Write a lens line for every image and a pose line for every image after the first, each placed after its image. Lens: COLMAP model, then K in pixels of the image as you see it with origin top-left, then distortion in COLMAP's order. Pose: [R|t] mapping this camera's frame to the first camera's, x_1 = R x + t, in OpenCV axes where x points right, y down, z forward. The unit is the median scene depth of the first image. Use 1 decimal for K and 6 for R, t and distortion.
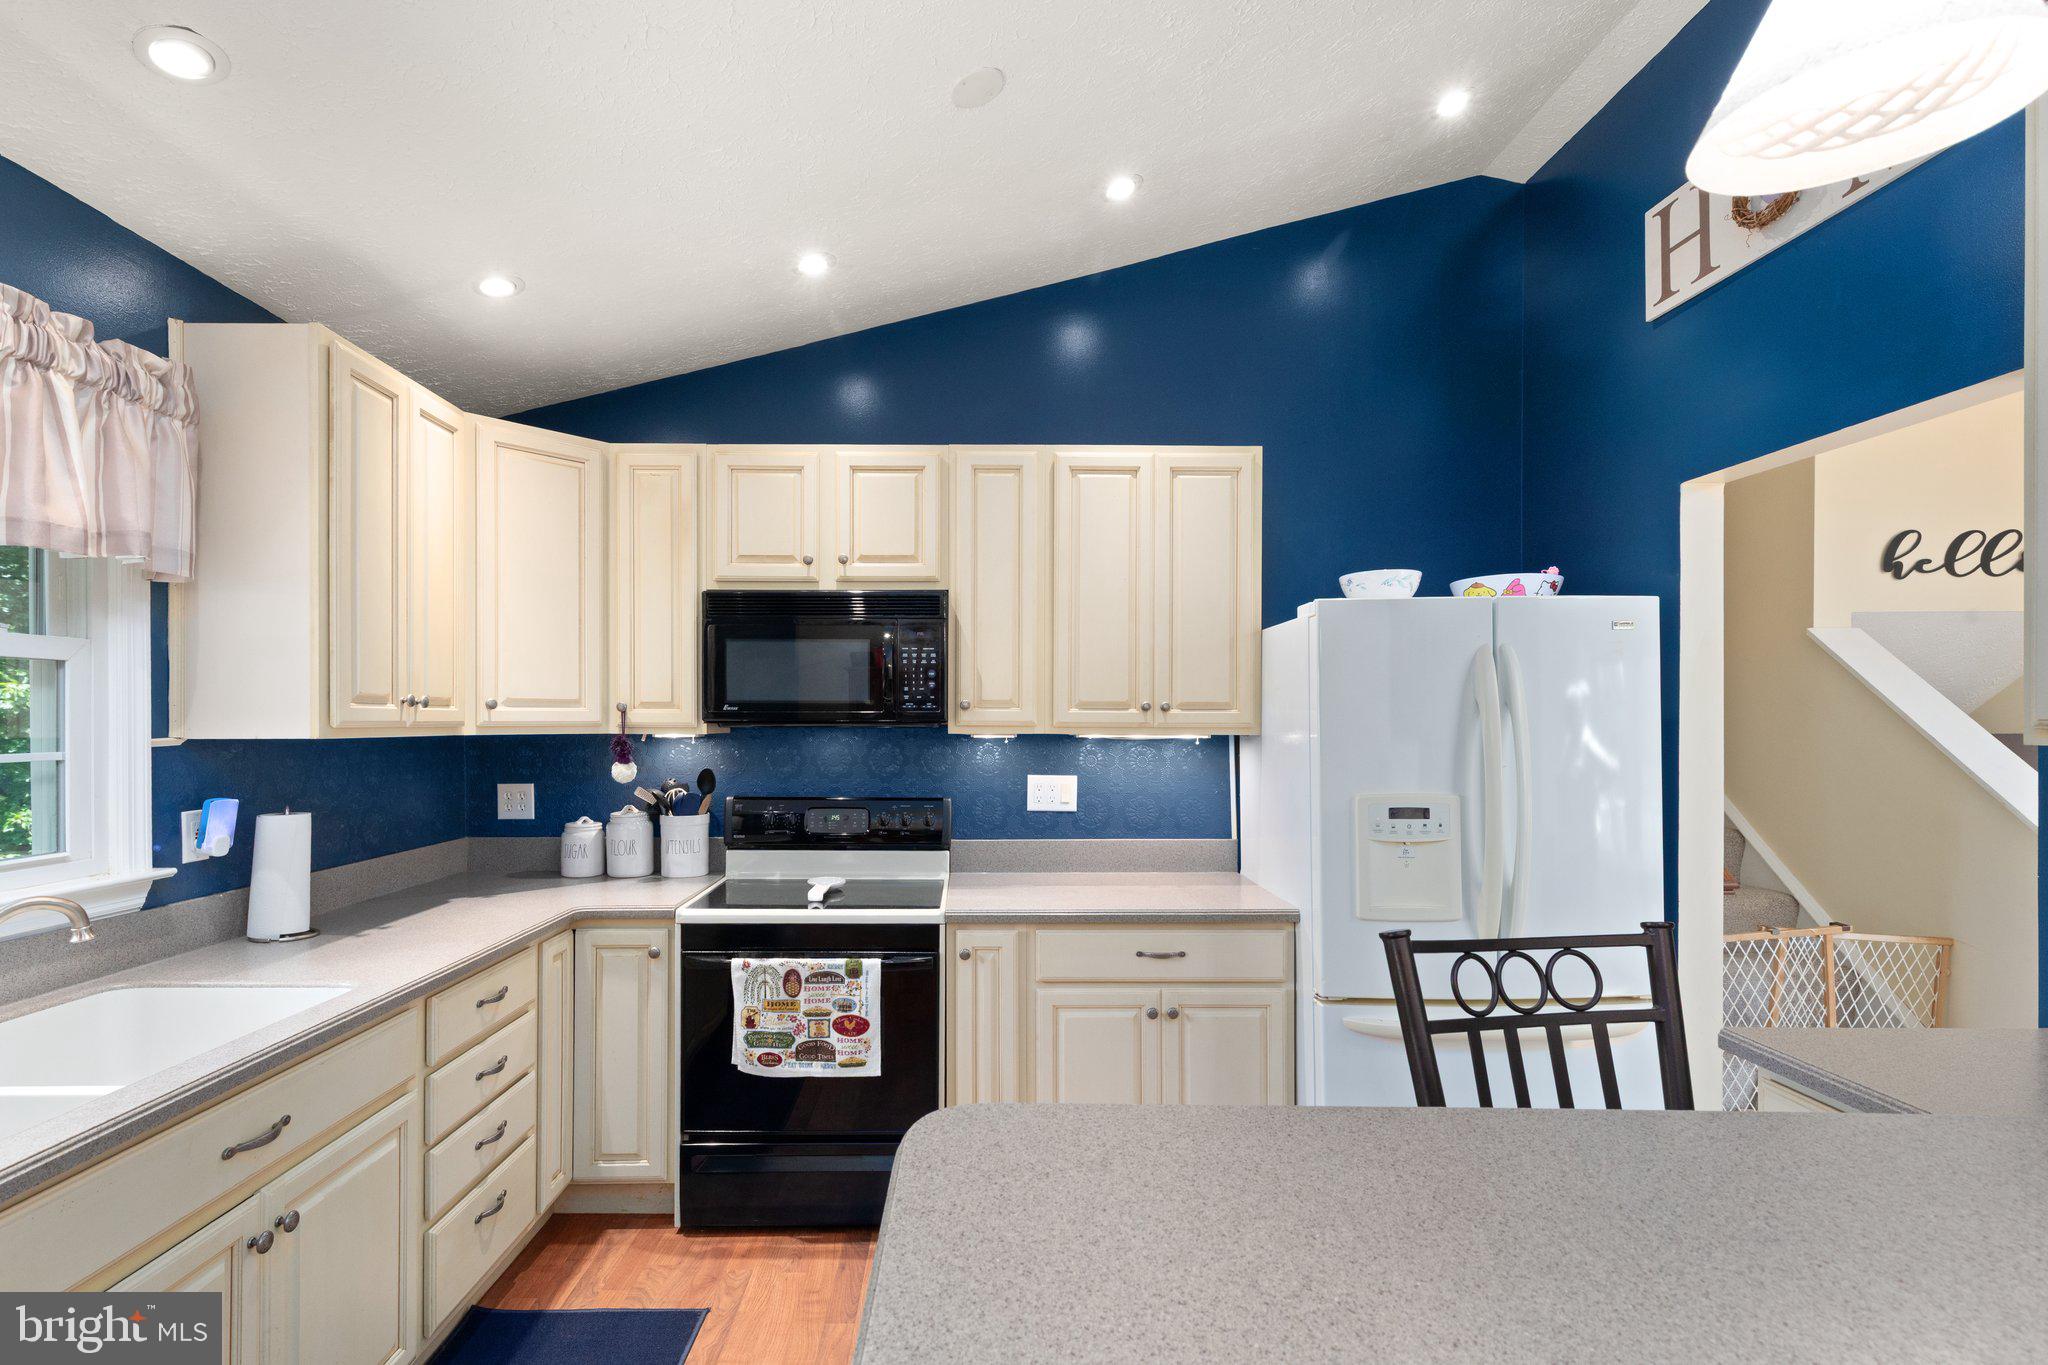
lens RADIAL K [[968.4, 0, 973.1], [0, 968.4, 725.4], [0, 0, 1]] dist [0.001151, 0.000165]
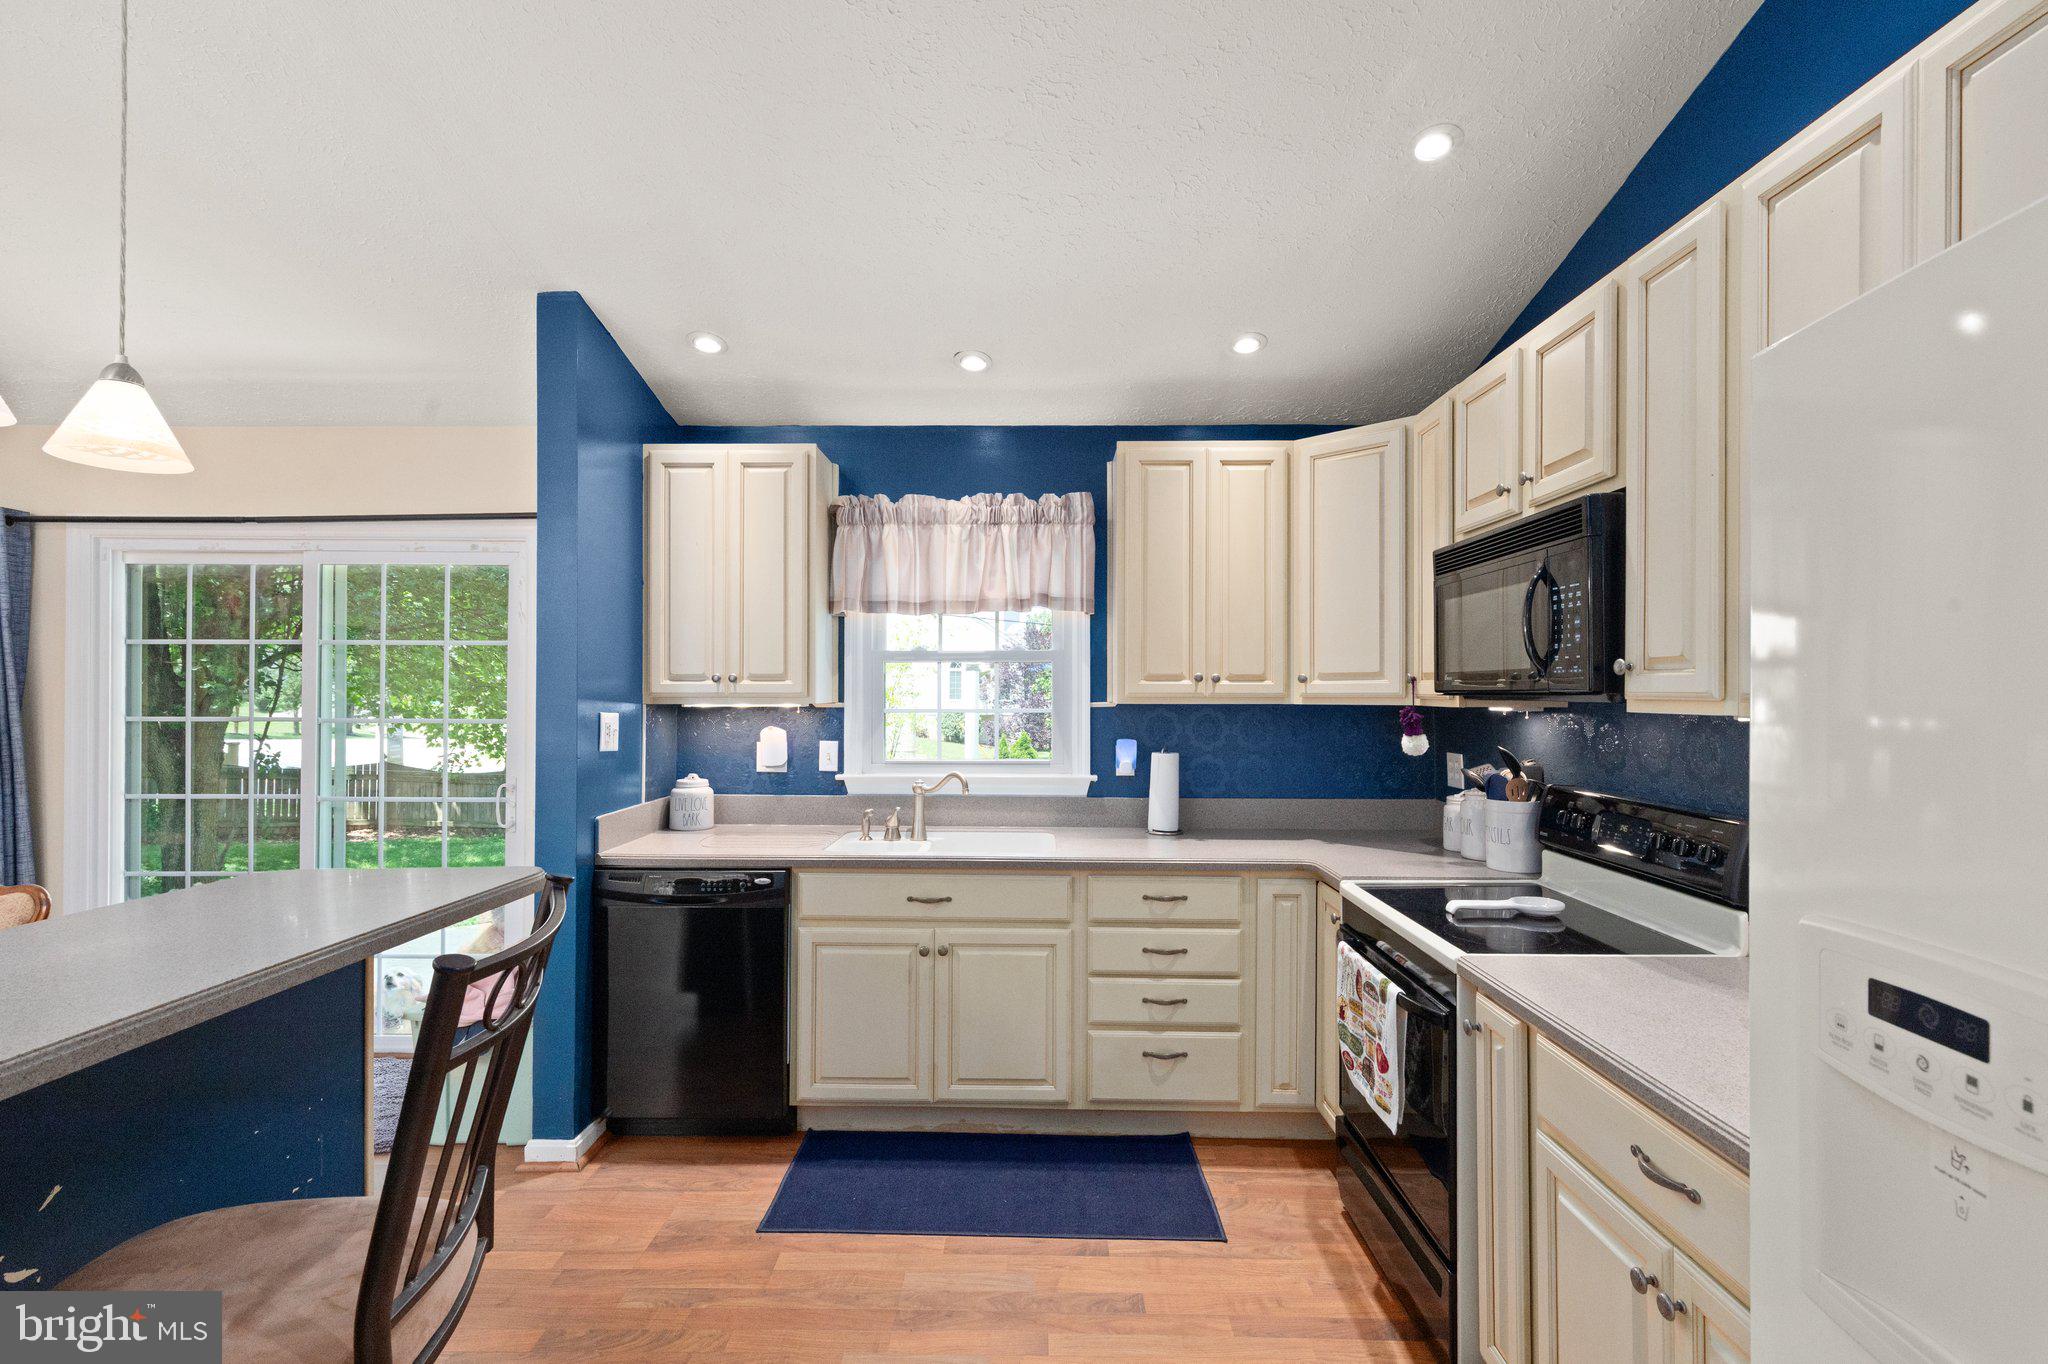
lens RADIAL K [[936.8, 0, 1020.1], [0, 936.8, 686.3], [0, 0, 1]] dist [0.001873, 0.000838]
pose [[-0.019880, -0.007958, -0.999771, 0.758113], [-0.006168, 0.999950, -0.007836, -0.001265], [0.999783, 0.006010, -0.019928, 0.774695]]
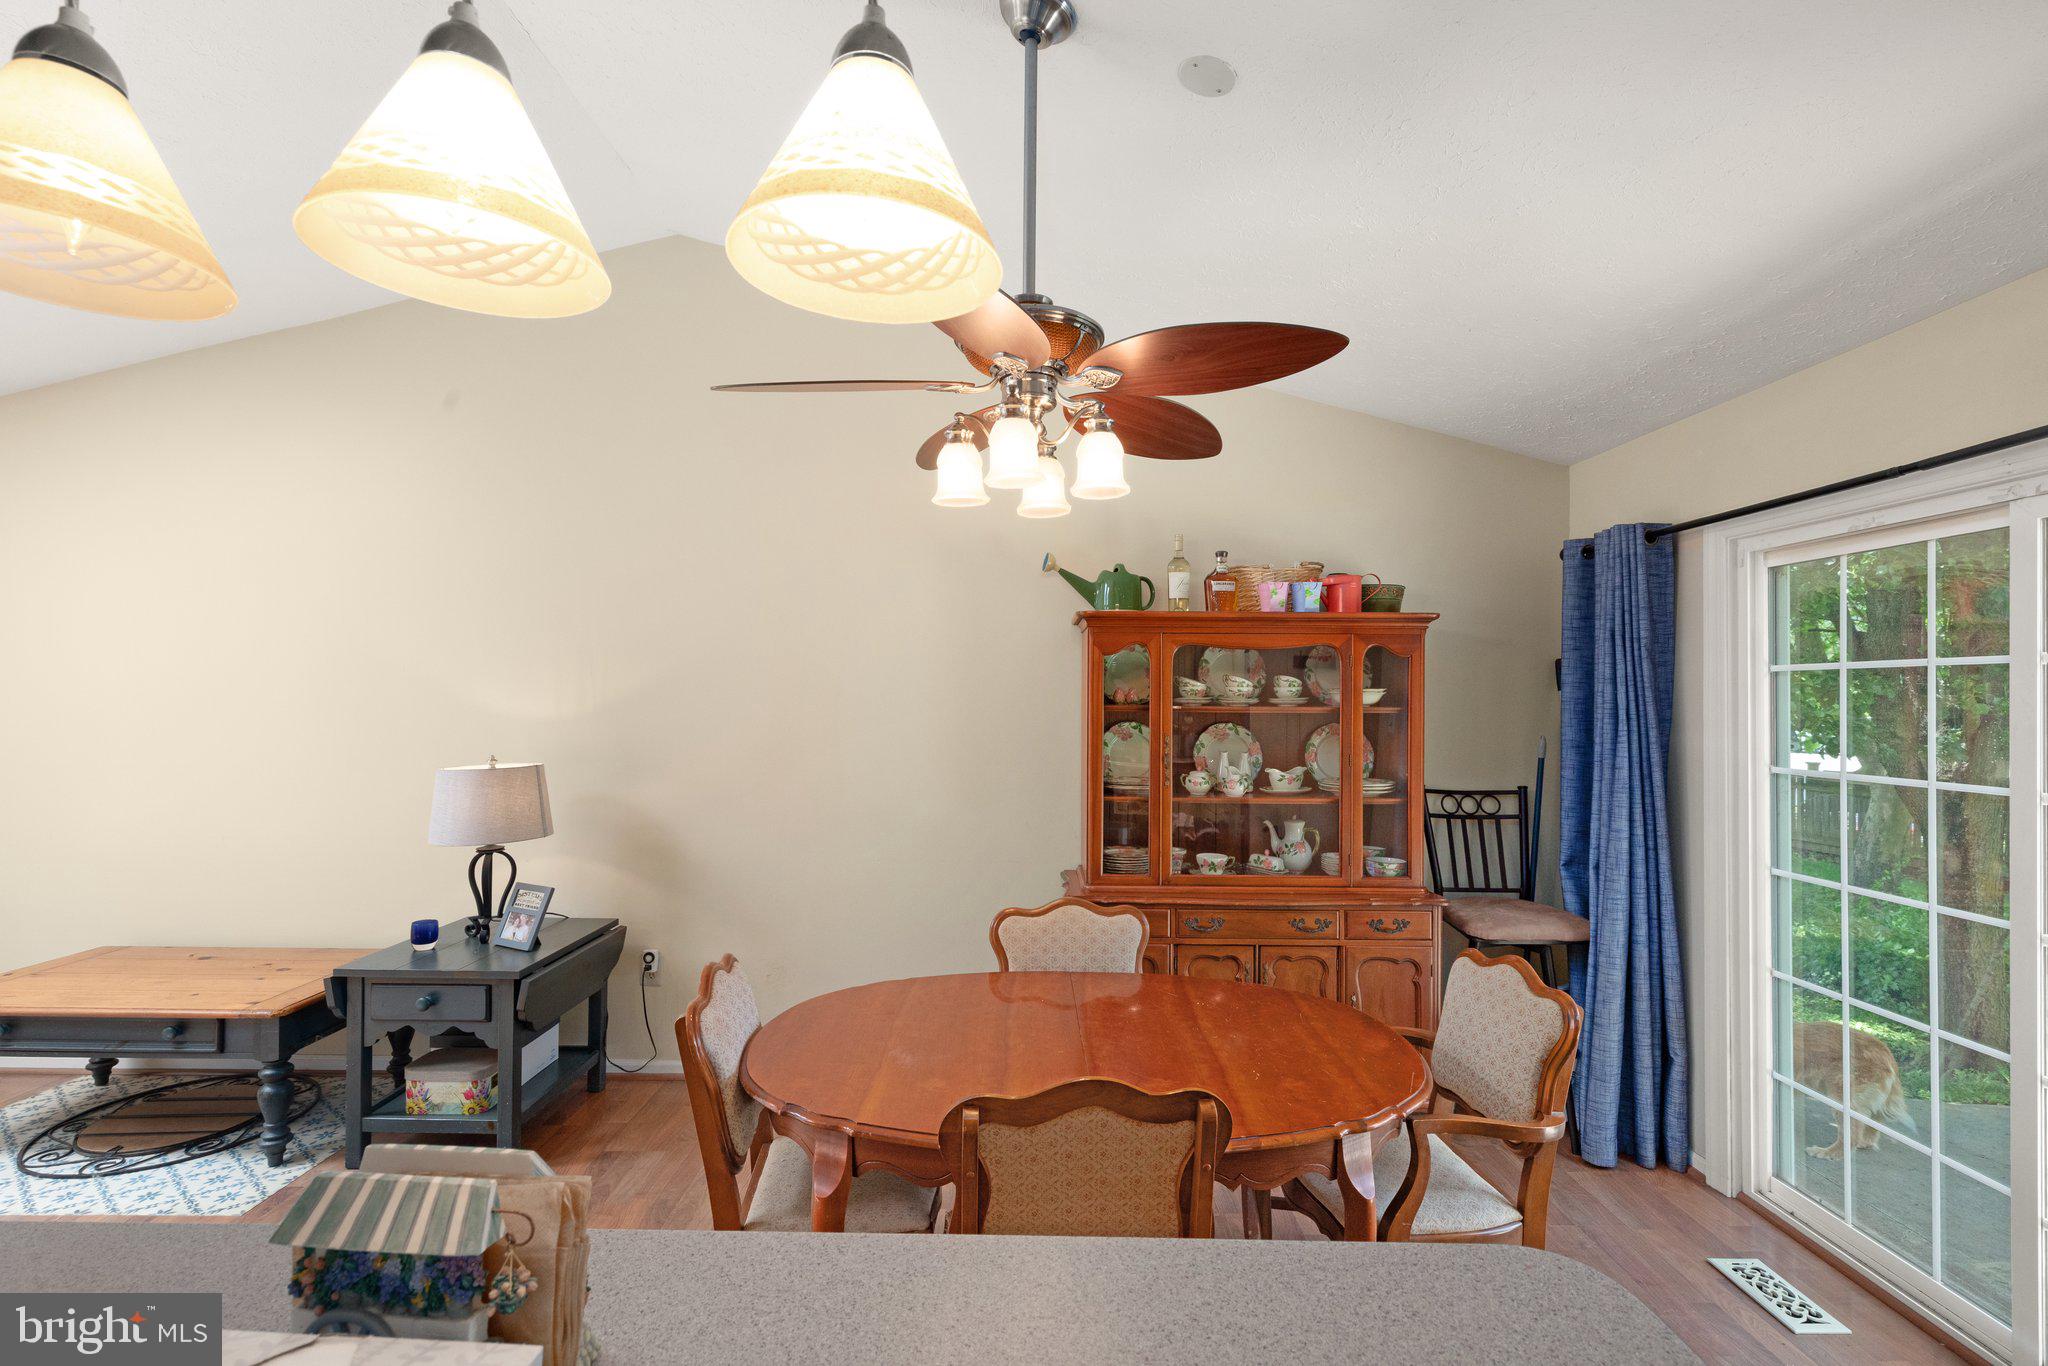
lens RADIAL K [[936.8, 0, 1020.1], [0, 936.8, 687.3], [0, 0, 1]] dist [0.001873, 0.000838]
pose [[-0.999928, -0.008714, 0.008262, 0.180474], [-0.008789, 0.999921, -0.009041, -0.035687], [-0.008183, -0.009113, -0.999925, 0.463021]]
